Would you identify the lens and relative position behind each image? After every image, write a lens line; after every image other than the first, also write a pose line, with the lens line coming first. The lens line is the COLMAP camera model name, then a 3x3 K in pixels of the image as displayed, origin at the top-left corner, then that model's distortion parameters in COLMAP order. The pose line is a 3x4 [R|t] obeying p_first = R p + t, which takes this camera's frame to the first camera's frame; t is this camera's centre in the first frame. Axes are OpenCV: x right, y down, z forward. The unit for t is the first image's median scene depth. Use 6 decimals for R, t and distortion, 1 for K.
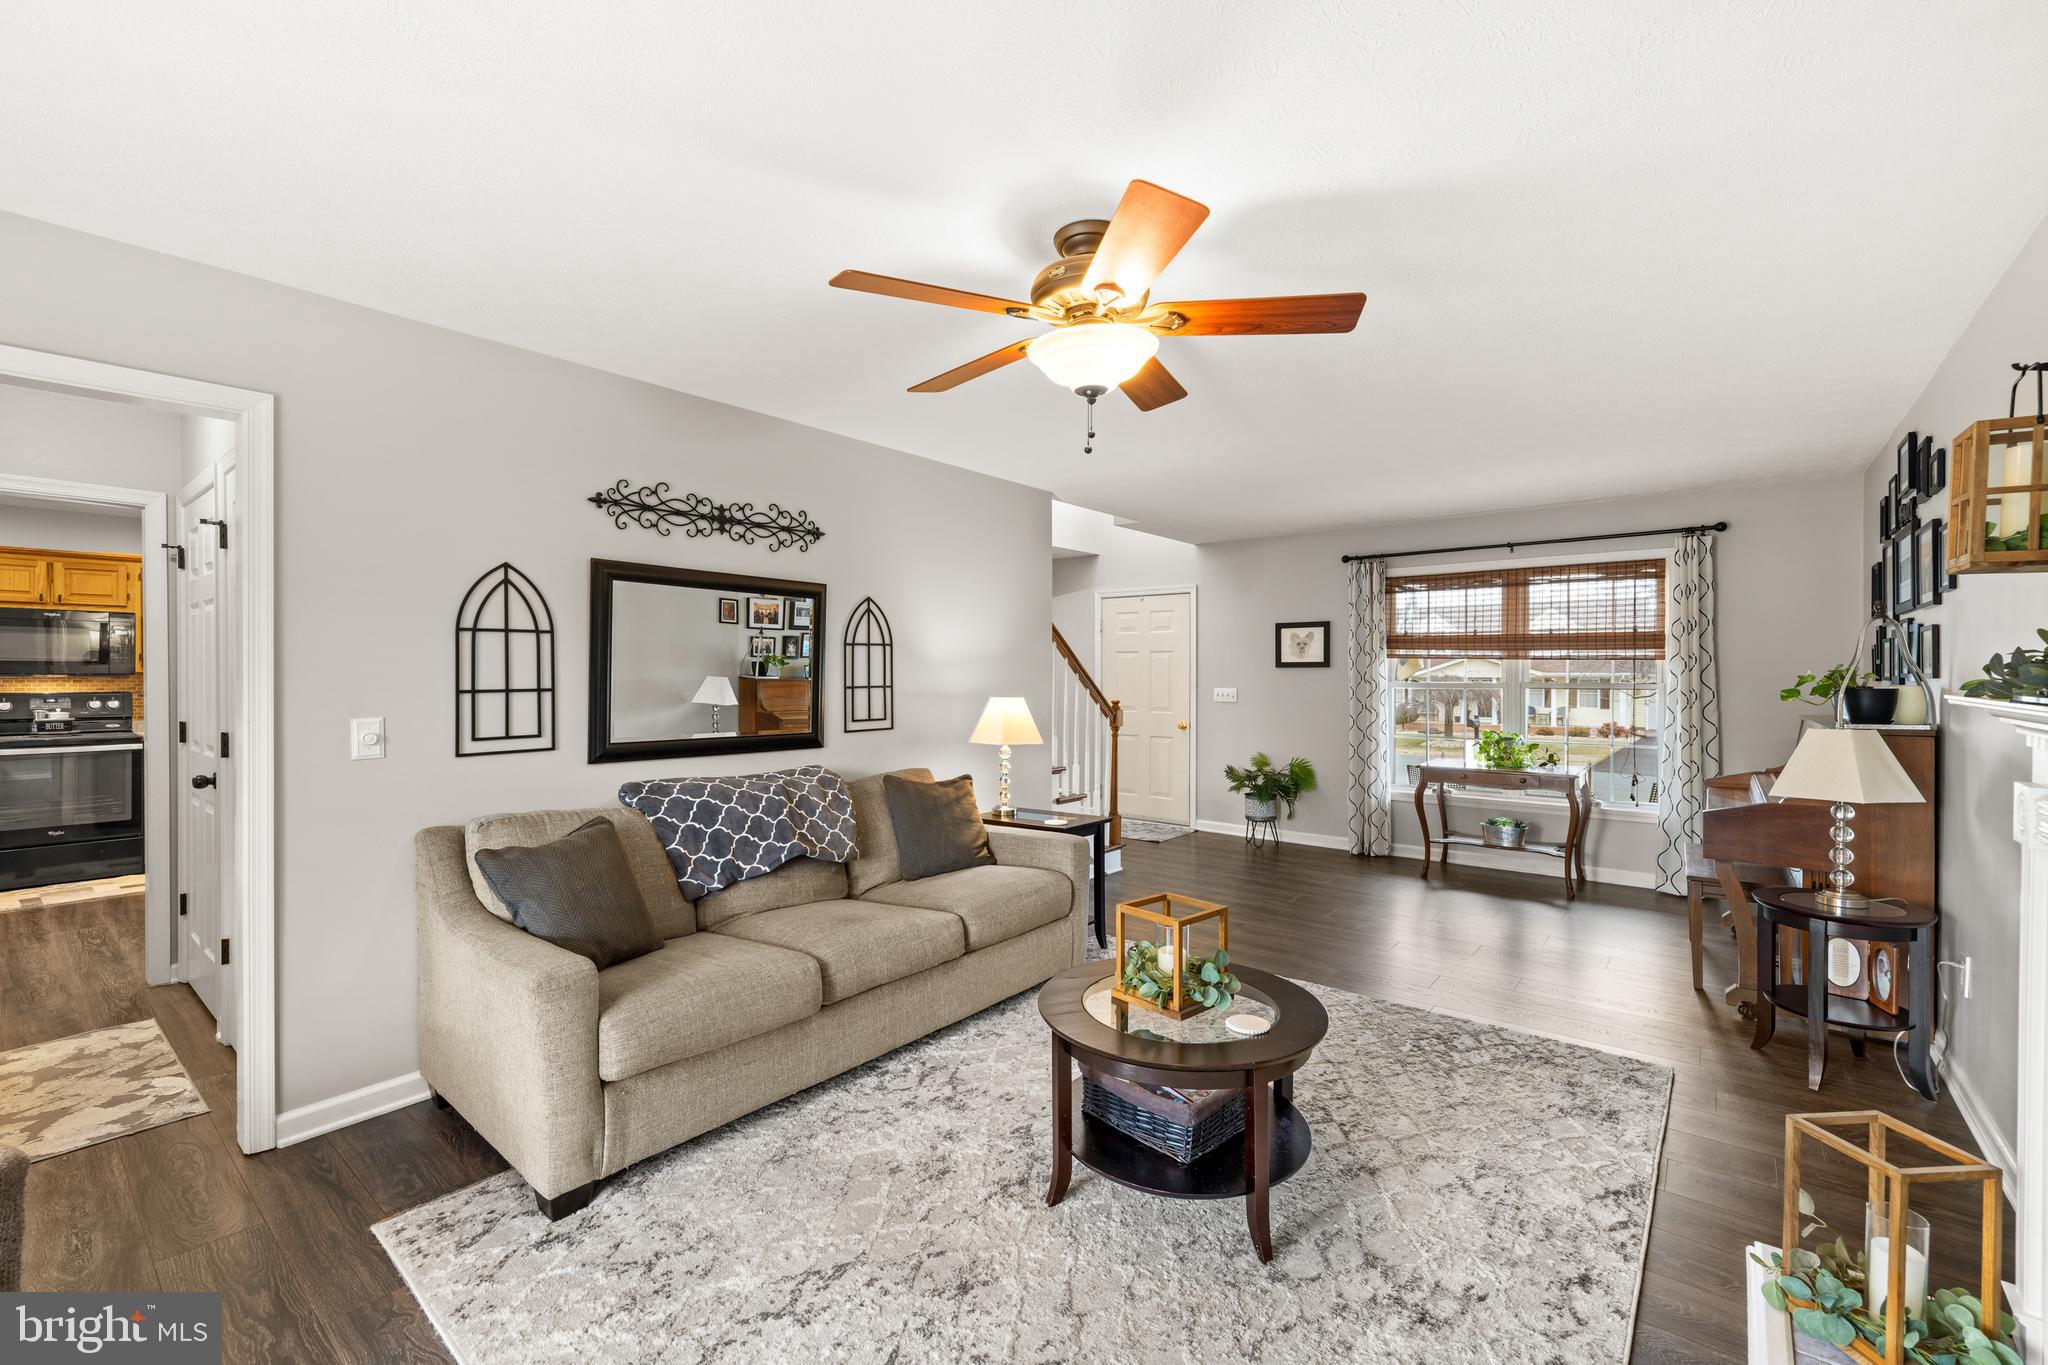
lens RADIAL K [[855.9, 0, 1017.6], [0, 855.9, 682.3], [0, 0, 1]] dist [0.000305, -0.000059]
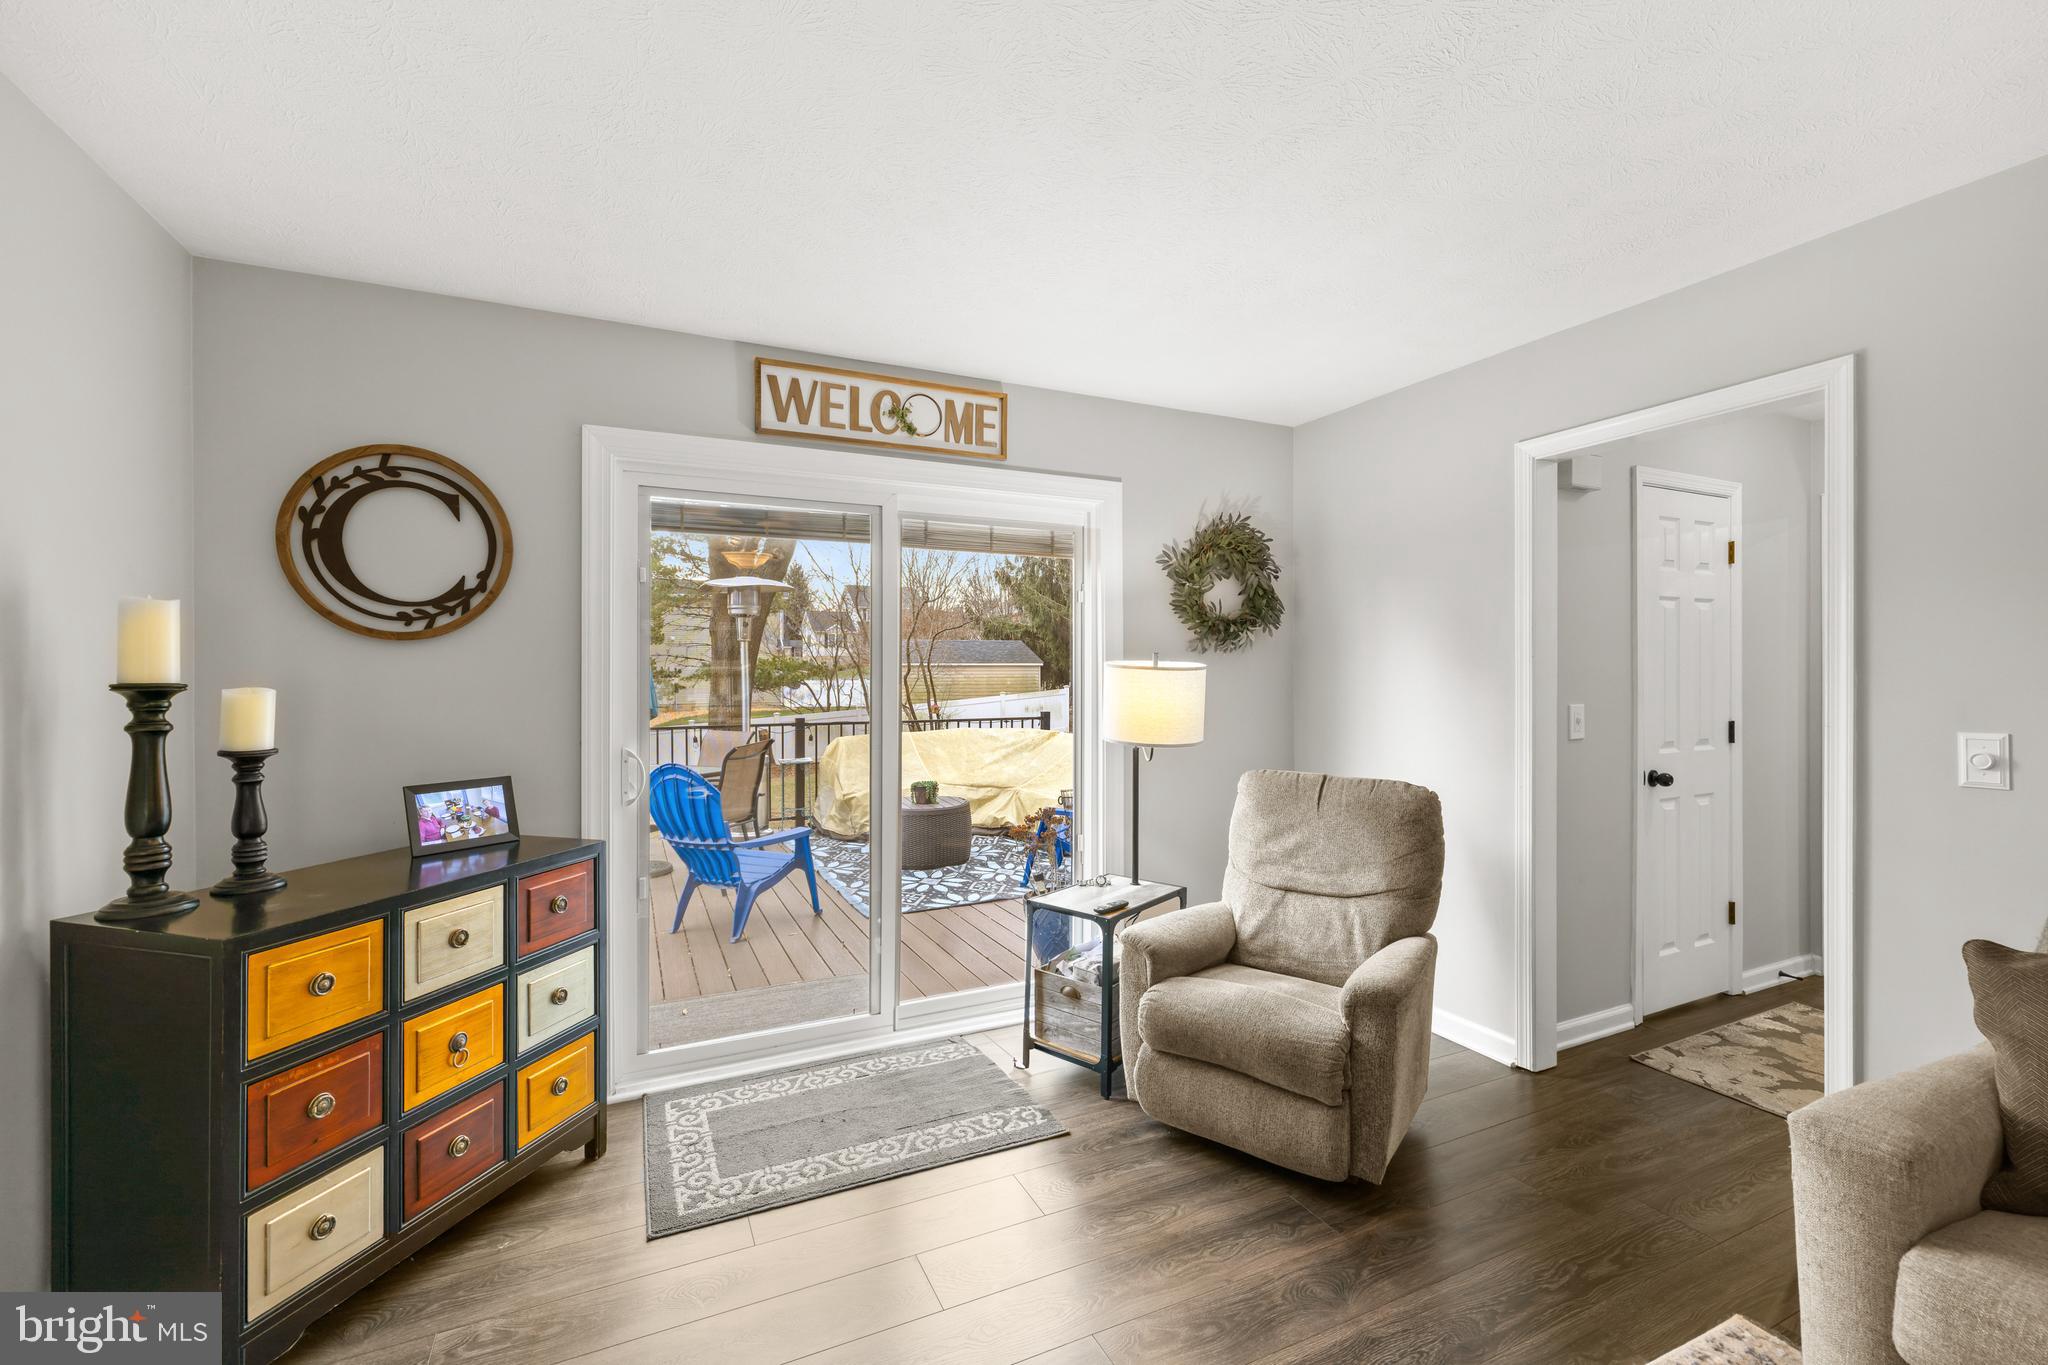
lens RADIAL K [[862.0, 0, 1029.1], [0, 862.0, 673.0], [0, 0, 1]] dist [0.000817, -0.000222]
pose [[-0.425249, 0.003319, -0.905070, 0.136554], [-0.005834, 0.999962, 0.006408, -0.005096], [0.905058, 0.008005, -0.425213, 0.294970]]
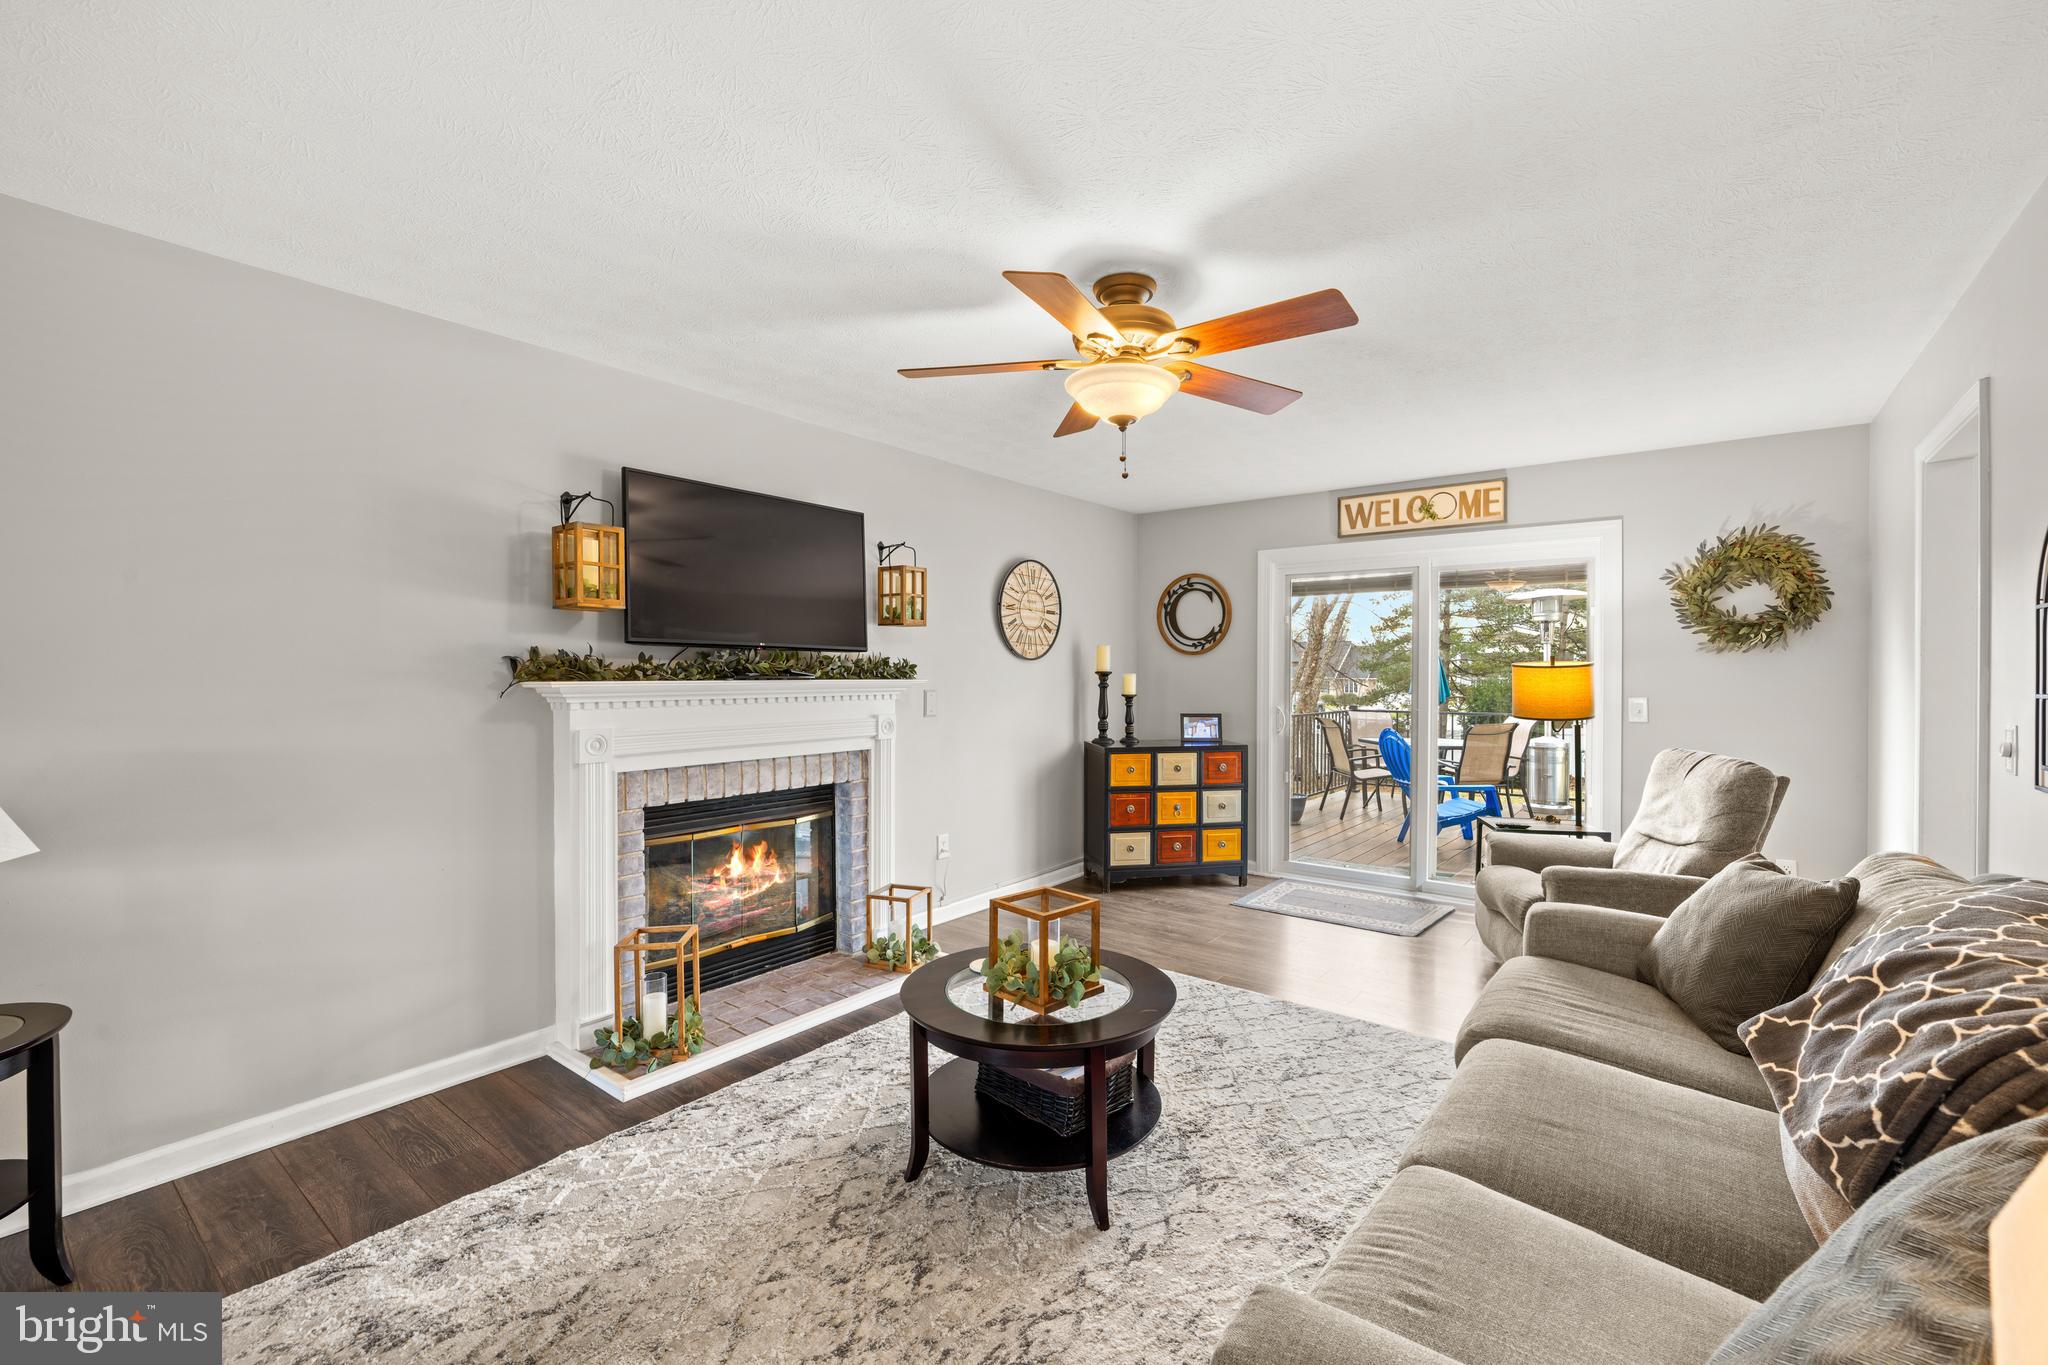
lens RADIAL K [[862.0, 0, 1029.1], [0, 862.0, 673.0], [0, 0, 1]] dist [0.000817, -0.000222]
pose [[-0.999407, -0.000895, -0.034423, 0.107680], [-0.001361, 0.999908, 0.013505, -0.009408], [0.034408, 0.013544, -0.999316, 0.926763]]
